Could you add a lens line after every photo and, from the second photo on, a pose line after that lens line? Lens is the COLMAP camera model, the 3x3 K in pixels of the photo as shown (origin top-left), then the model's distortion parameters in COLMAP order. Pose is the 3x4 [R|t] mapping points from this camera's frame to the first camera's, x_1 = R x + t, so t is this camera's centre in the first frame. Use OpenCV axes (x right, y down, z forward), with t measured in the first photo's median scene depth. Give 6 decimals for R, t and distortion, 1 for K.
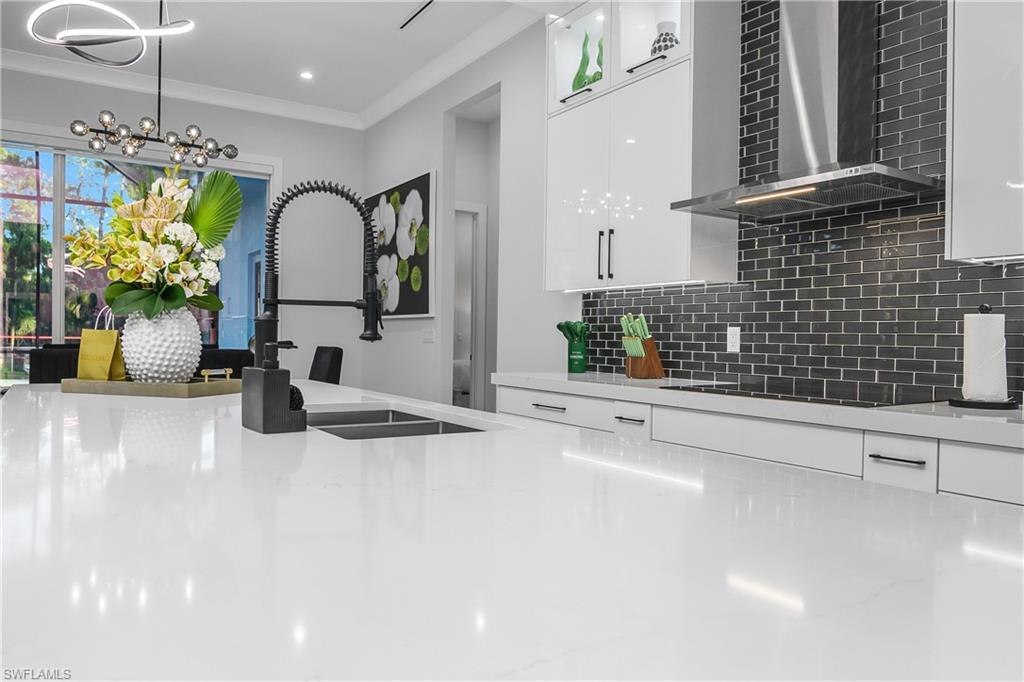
lens RADIAL K [[675.7, 0, 578.4], [0, 675.7, 342.8], [0, 0, 1]] dist [-0.011062, -0.000937]
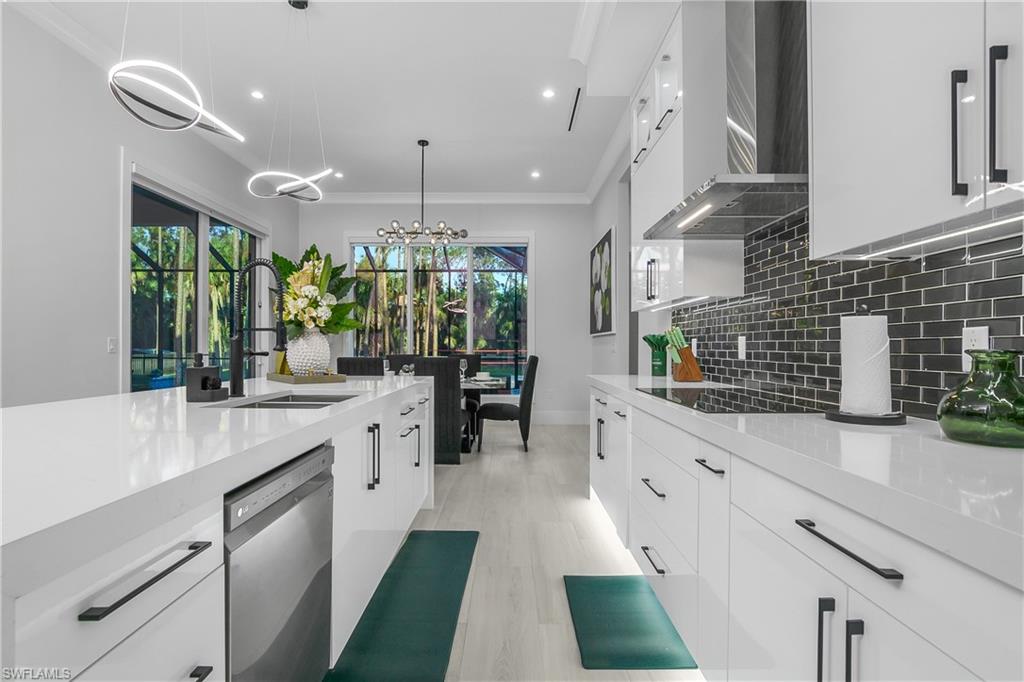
lens RADIAL K [[503.6, 0, 565.1], [0, 503.6, 345.8], [0, 0, 1]] dist [-0.002847, -0.000384]
pose [[0.847228, -0.013116, -0.531068, 0.382687], [0.005805, 0.999864, -0.015432, 0.002540], [0.531198, 0.009991, 0.847189, 0.138486]]
